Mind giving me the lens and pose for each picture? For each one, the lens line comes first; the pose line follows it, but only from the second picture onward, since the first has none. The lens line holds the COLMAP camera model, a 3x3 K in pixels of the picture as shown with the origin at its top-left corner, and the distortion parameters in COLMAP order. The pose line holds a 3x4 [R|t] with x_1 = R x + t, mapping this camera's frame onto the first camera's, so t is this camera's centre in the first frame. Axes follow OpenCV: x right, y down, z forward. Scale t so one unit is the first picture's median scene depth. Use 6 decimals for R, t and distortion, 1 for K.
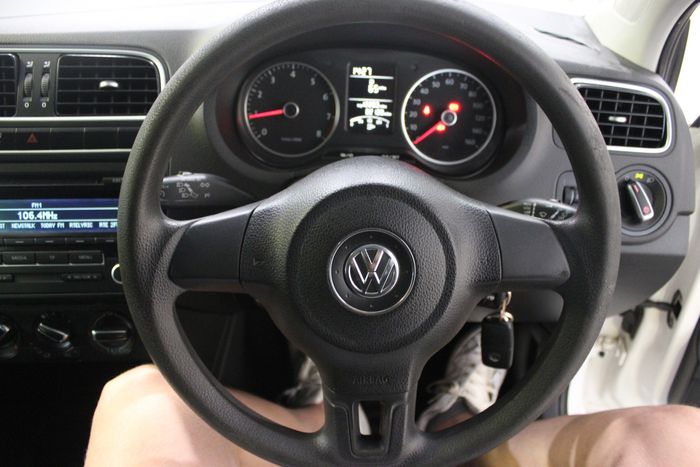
lens RADIAL K [[551.0, 0, 352.3], [0, 551.0, 238.0], [0, 0, 1]] dist [-0.087064, 0.054018]
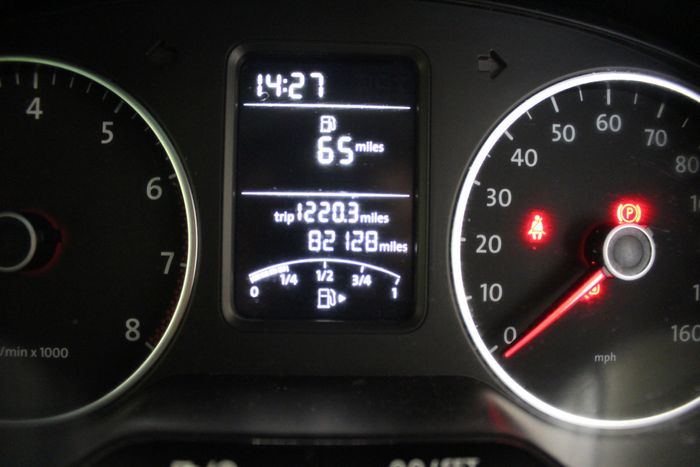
lens RADIAL K [[551.0, 0, 349.0], [0, 551.0, 236.1], [0, 0, 1]] dist [-0.087064, 0.054018]
pose [[0.997948, -0.027713, 0.057722, 0.028701], [0.035474, 0.989785, -0.138086, -0.195999], [-0.053305, 0.139850, 0.988737, 0.744772]]
